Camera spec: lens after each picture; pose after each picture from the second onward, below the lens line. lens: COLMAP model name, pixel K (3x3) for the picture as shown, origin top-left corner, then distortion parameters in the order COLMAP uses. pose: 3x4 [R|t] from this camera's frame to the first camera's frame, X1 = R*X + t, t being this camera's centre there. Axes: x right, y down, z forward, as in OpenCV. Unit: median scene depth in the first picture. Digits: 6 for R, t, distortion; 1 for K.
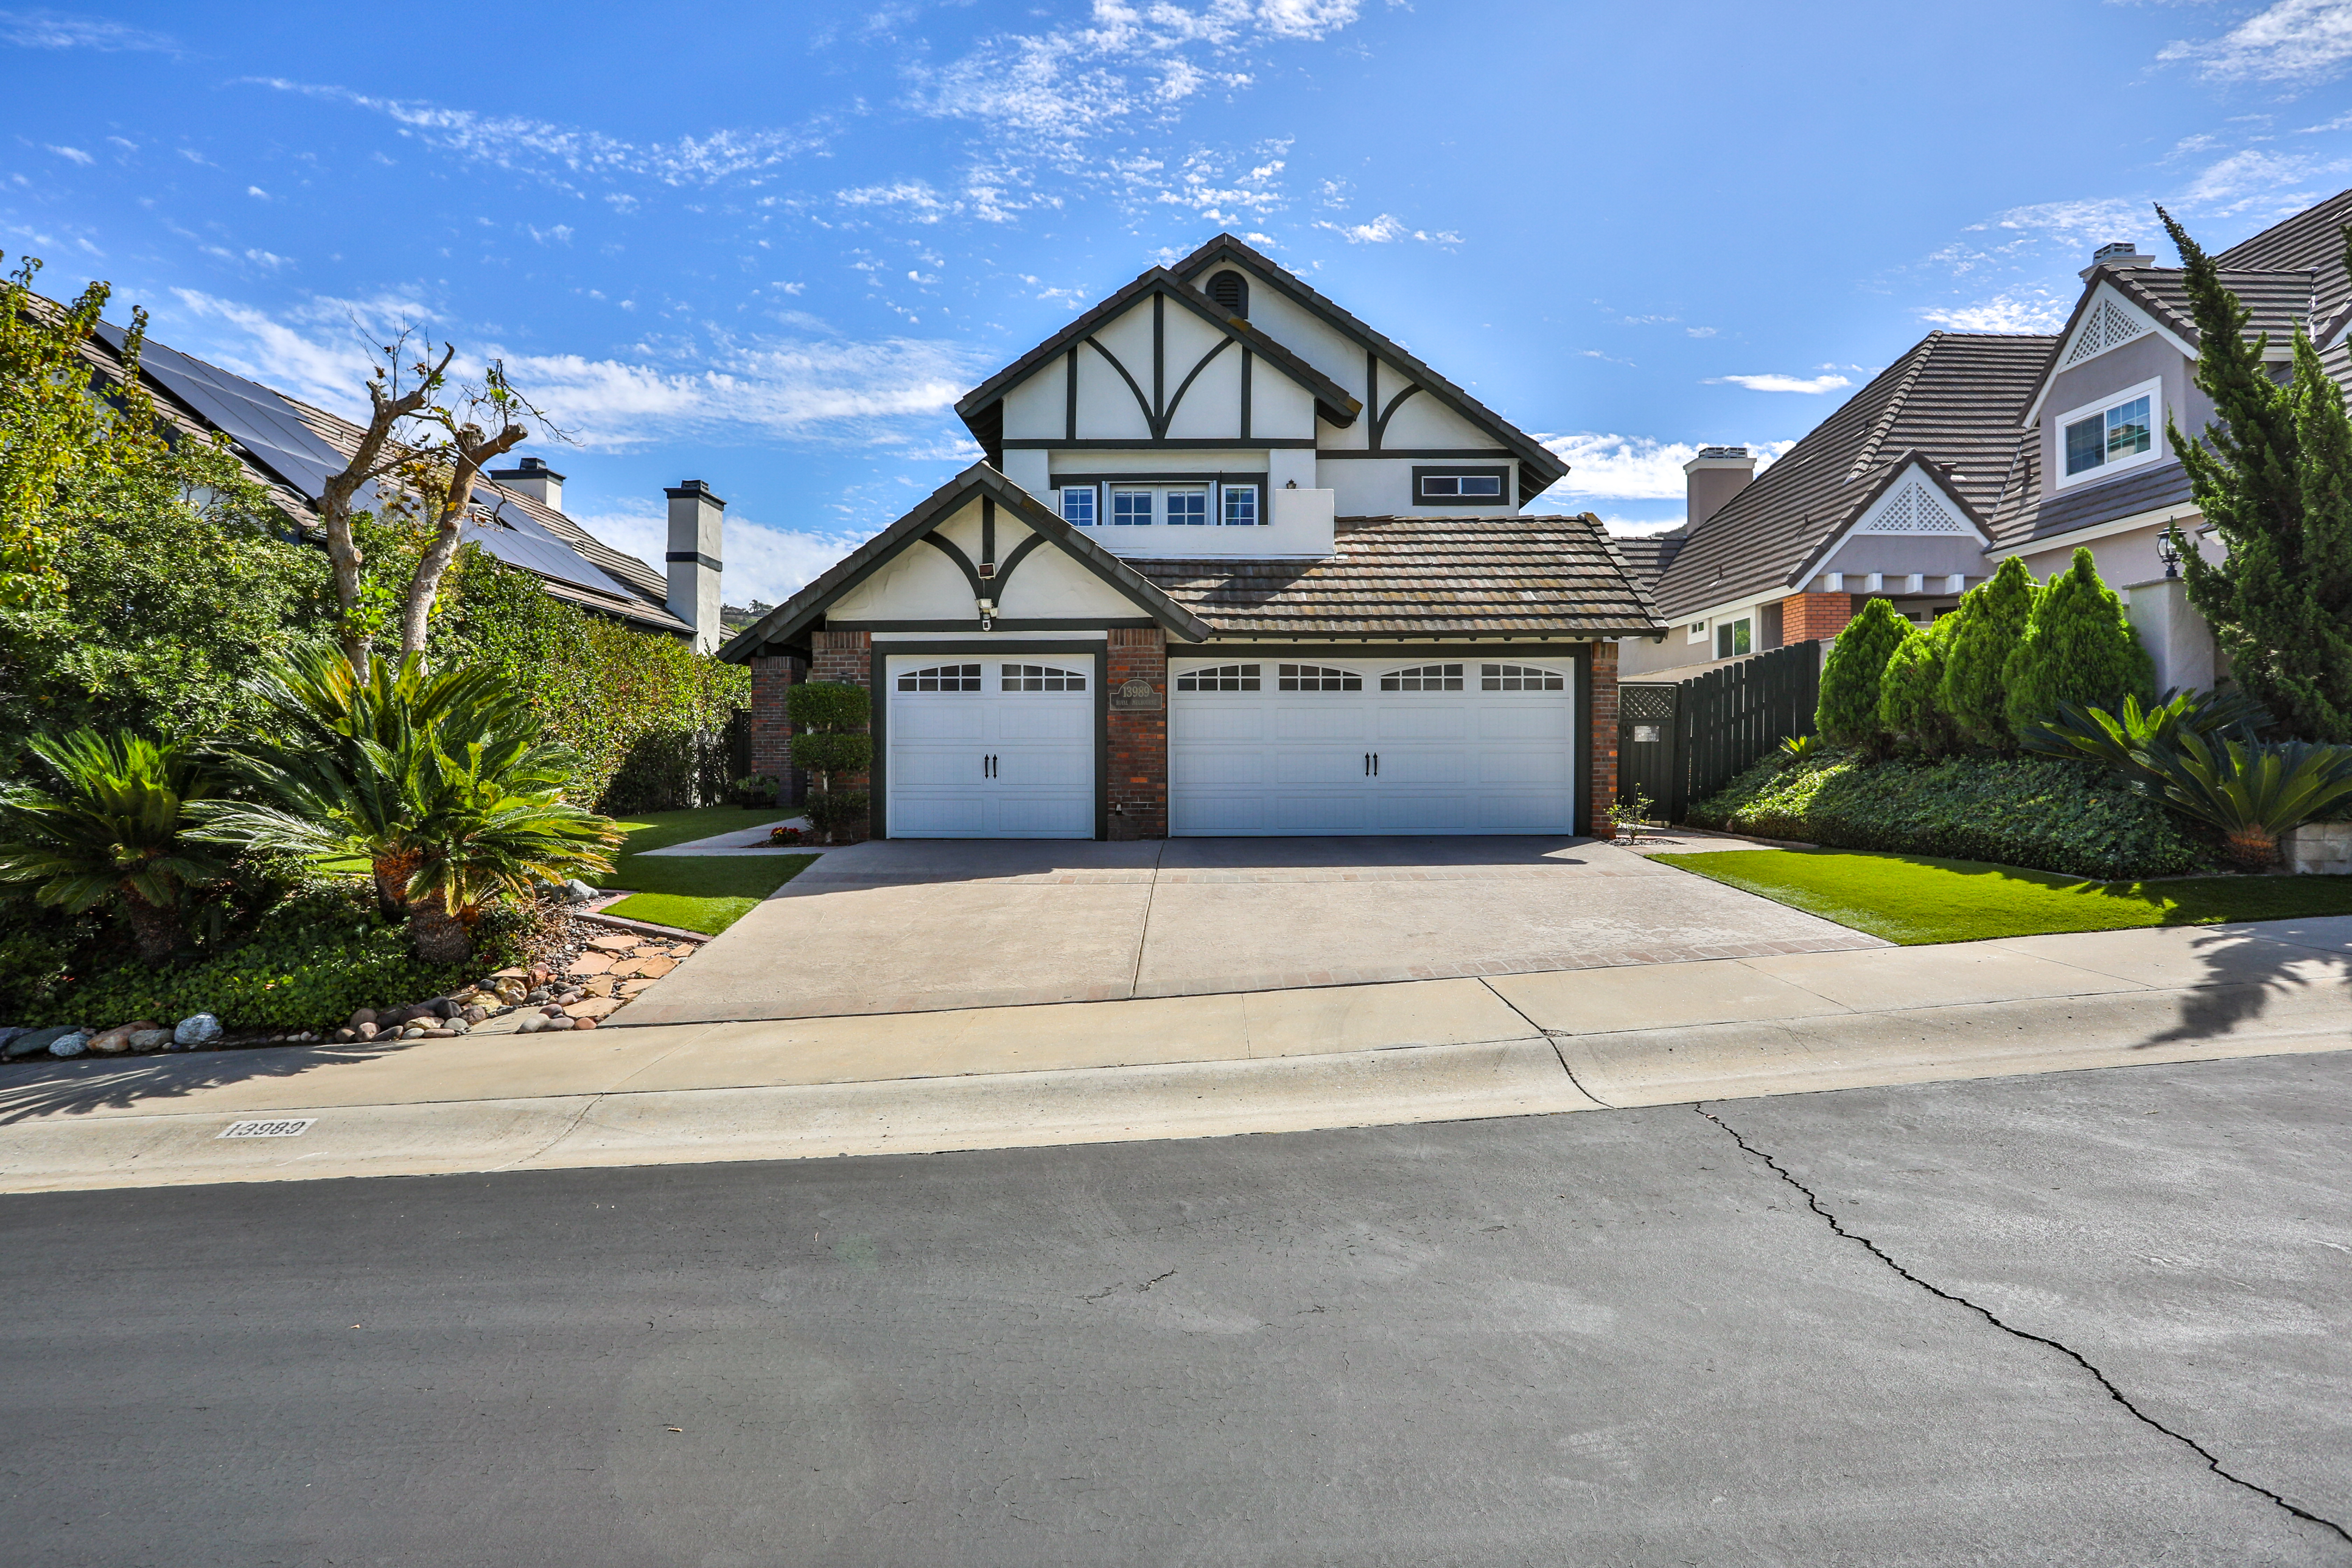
lens RADIAL K [[1201.5, 0, 1161.5], [0, 1201.5, 768.4], [0, 0, 1]] dist [-0.079276, 0.037491]
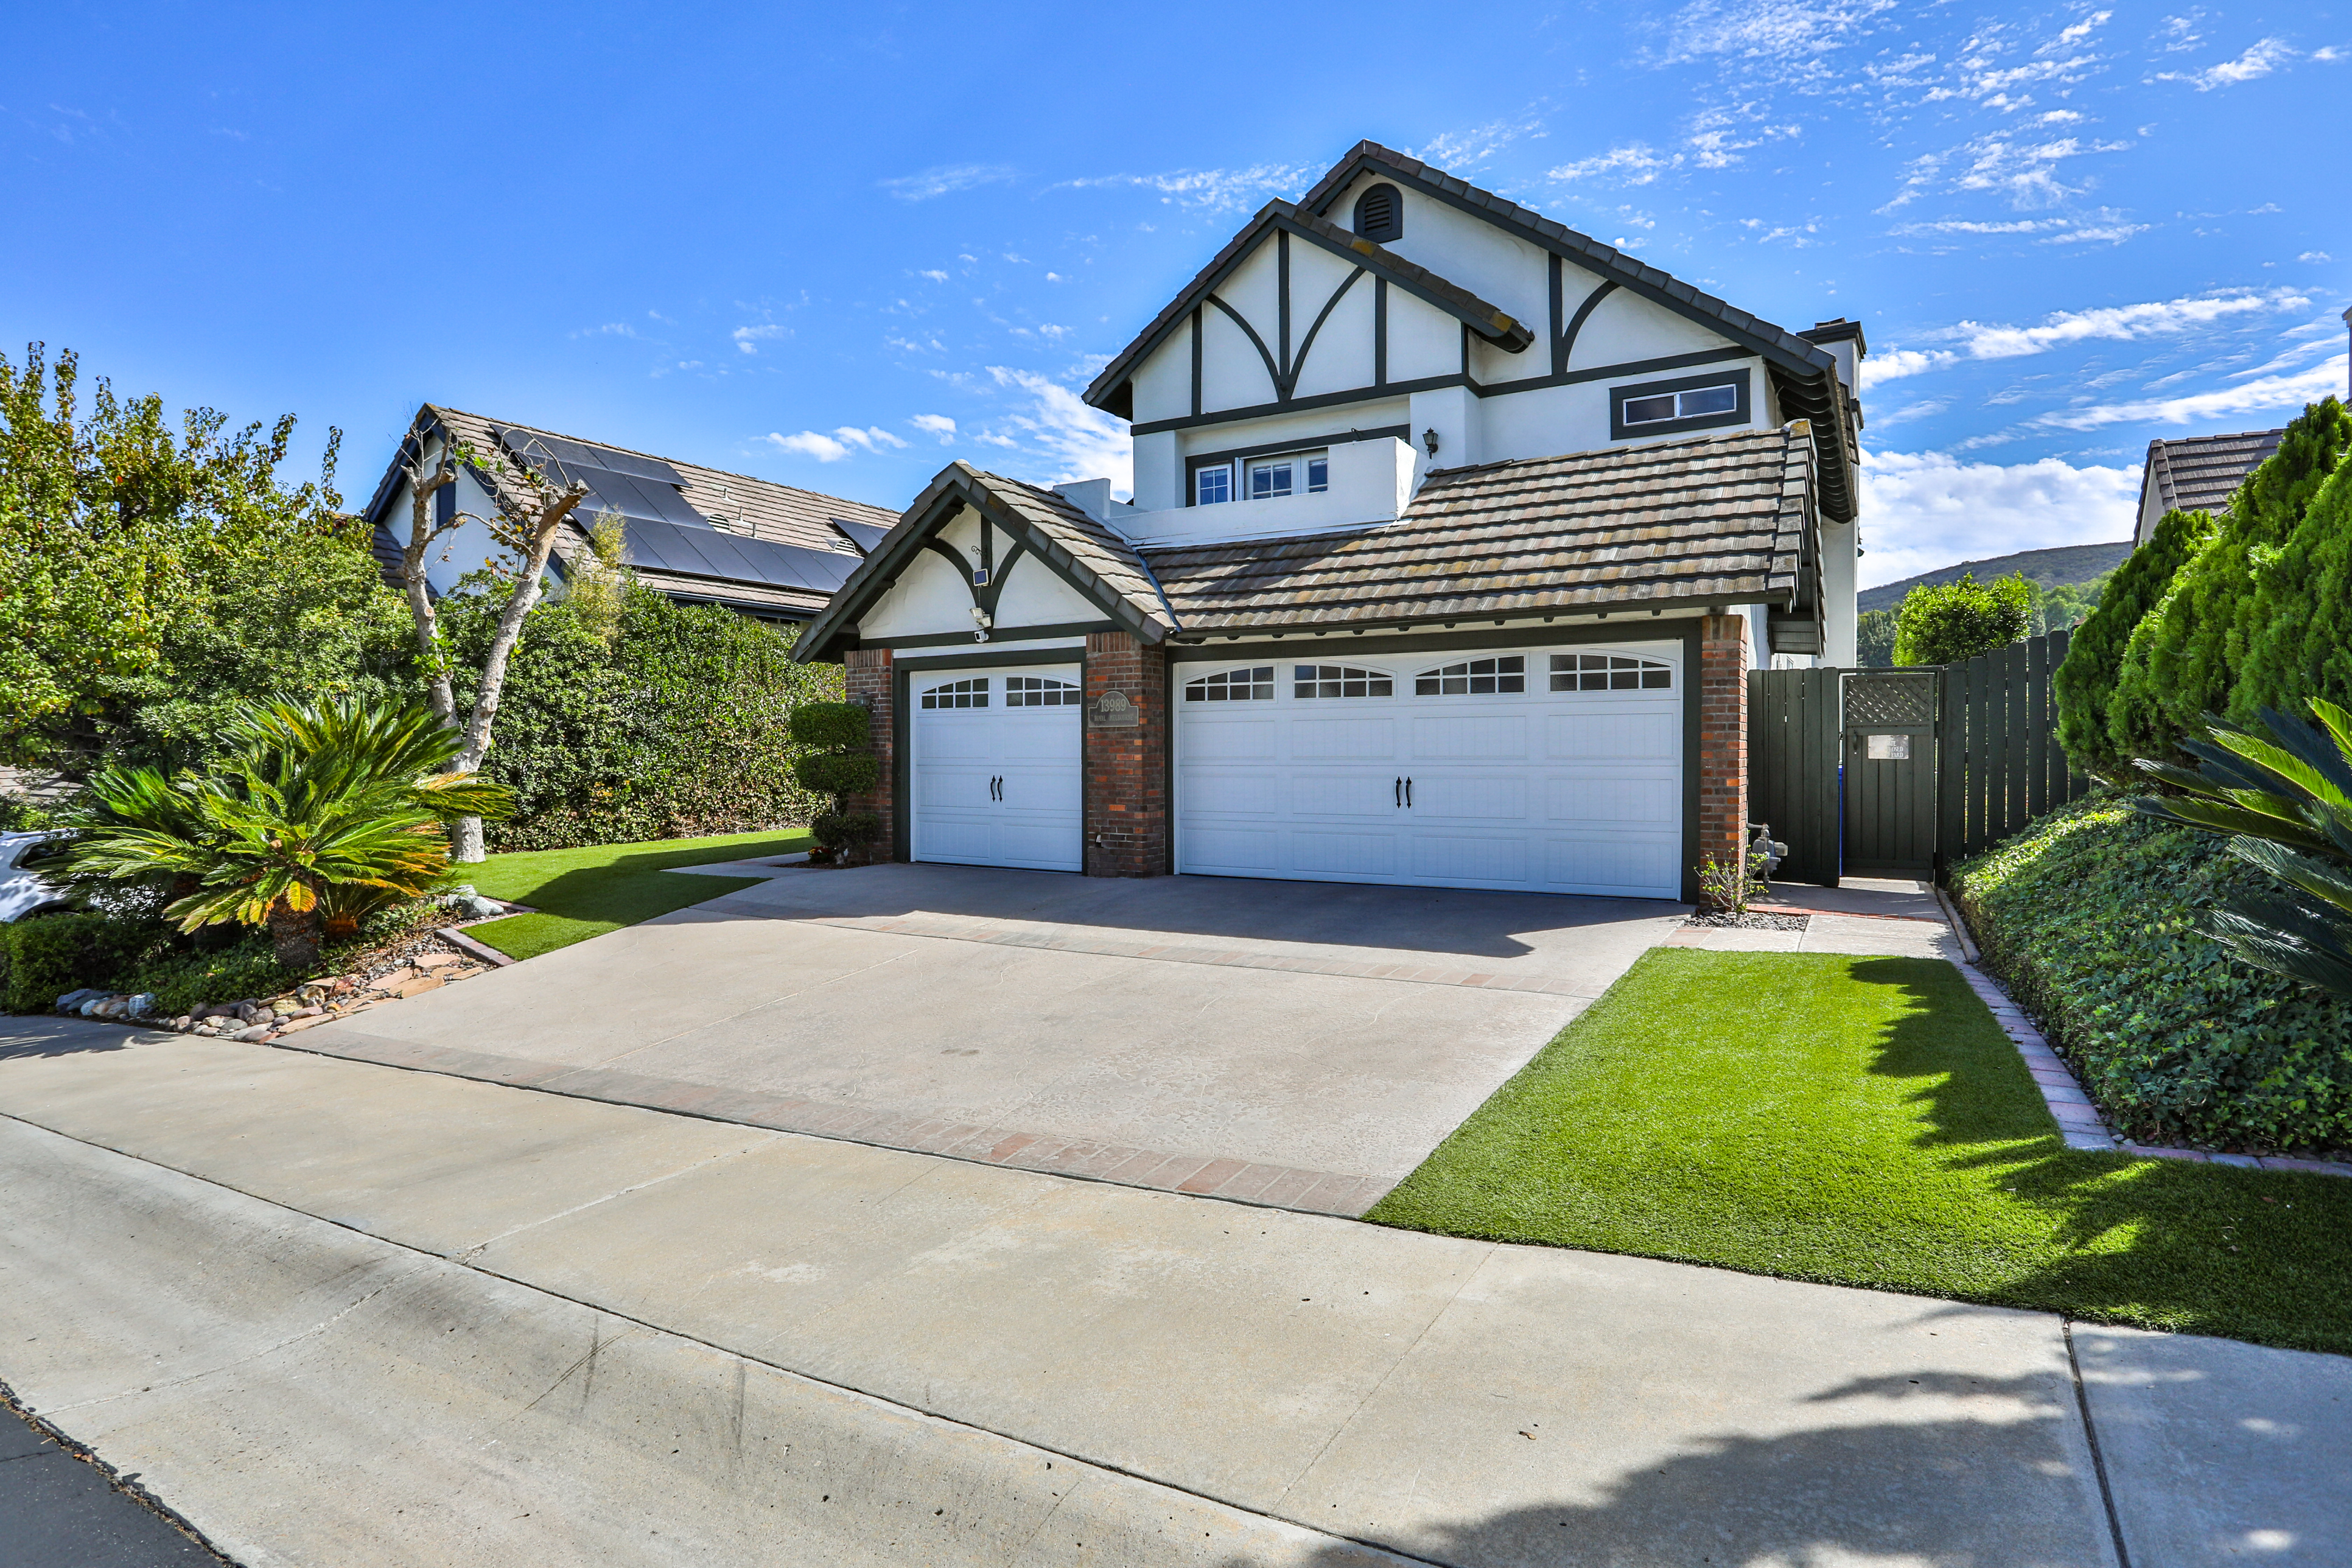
lens RADIAL K [[1201.5, 0, 1161.5], [0, 1201.5, 768.4], [0, 0, 1]] dist [-0.079276, 0.037491]
pose [[0.864692, 0.005011, -0.502278, 0.425135], [0.000295, 0.999945, 0.010483, -0.026488], [0.502303, -0.009213, 0.864643, 0.261647]]
